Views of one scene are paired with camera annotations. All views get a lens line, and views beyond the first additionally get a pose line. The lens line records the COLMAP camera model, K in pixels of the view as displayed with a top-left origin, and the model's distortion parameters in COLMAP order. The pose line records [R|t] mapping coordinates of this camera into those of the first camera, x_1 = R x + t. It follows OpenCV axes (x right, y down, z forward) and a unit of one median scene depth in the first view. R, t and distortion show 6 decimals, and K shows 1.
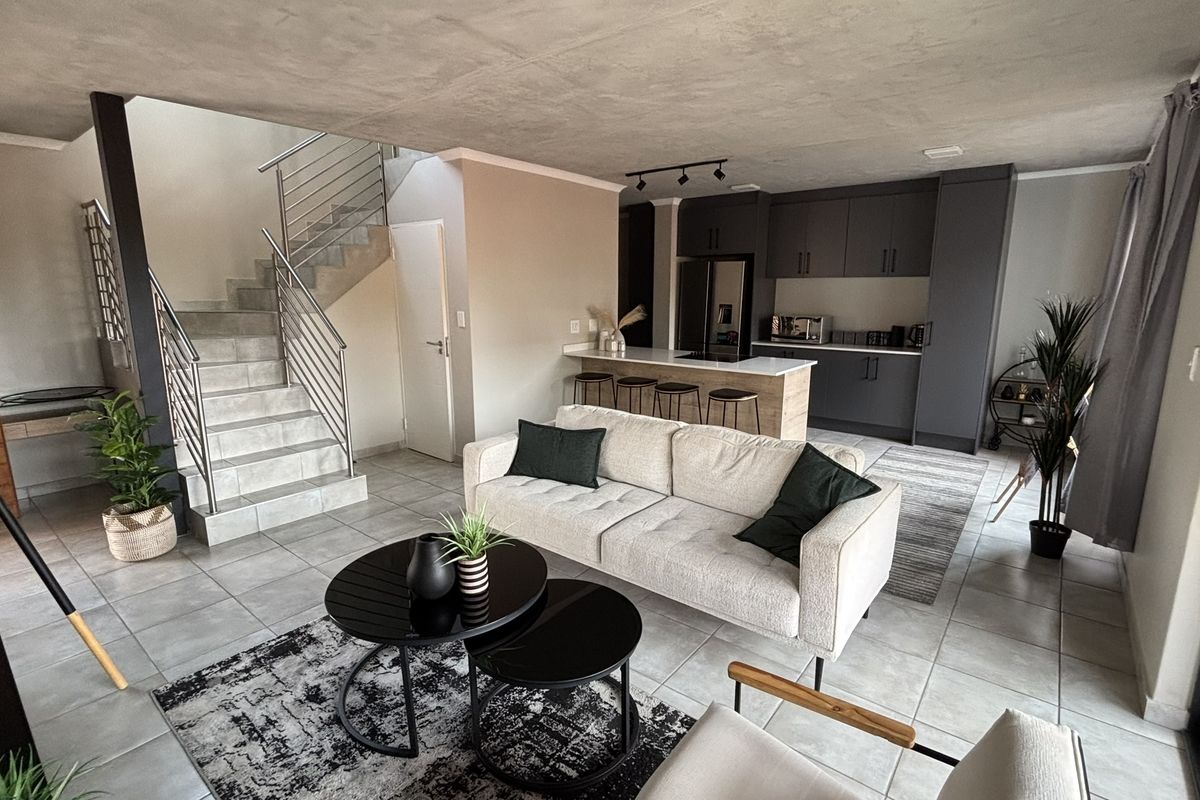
lens RADIAL K [[575.9, 0, 594.7], [0, 575.9, 399.4], [0, 0, 1]] dist [0.000181, -0.000148]
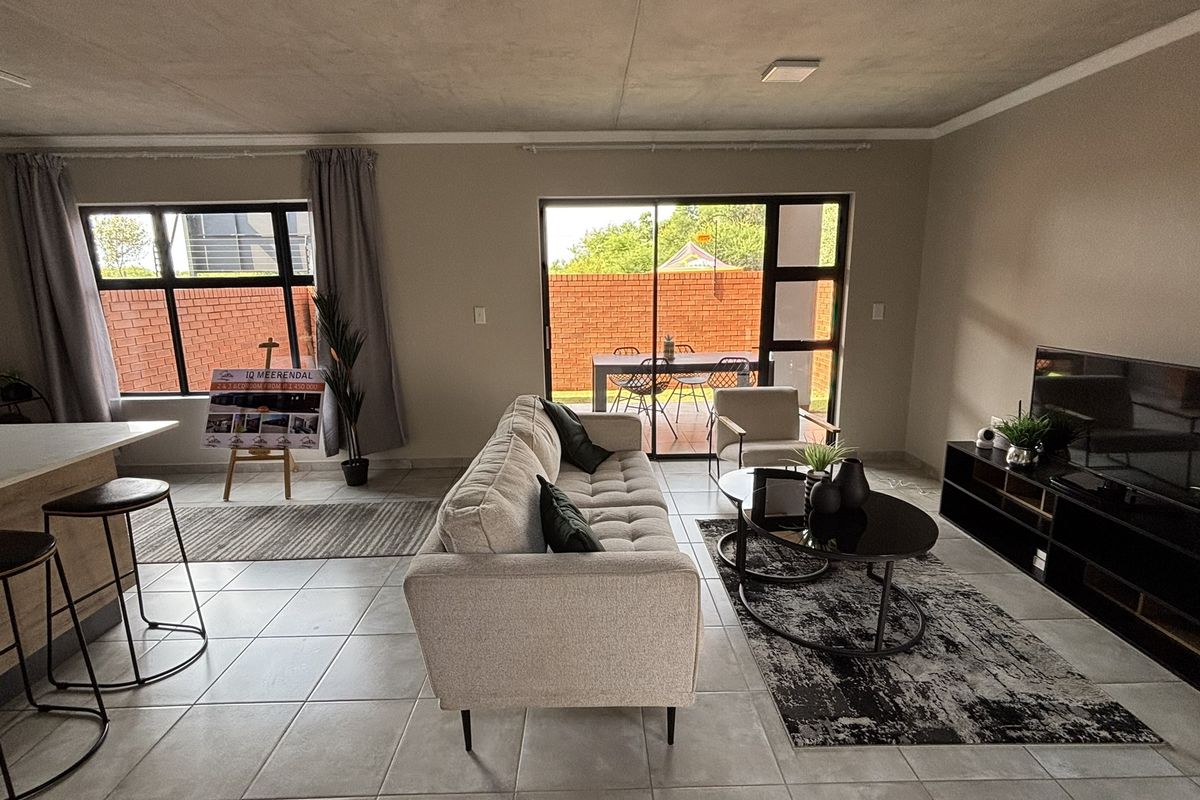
lens RADIAL K [[575.9, 0, 598.8], [0, 575.9, 401.0], [0, 0, 1]] dist [0.000181, -0.000148]
pose [[-0.647865, -0.144969, 0.747833, -0.352178], [0.158456, 0.934603, 0.318449, -0.159537], [-0.745092, 0.324810, -0.582525, 0.866728]]
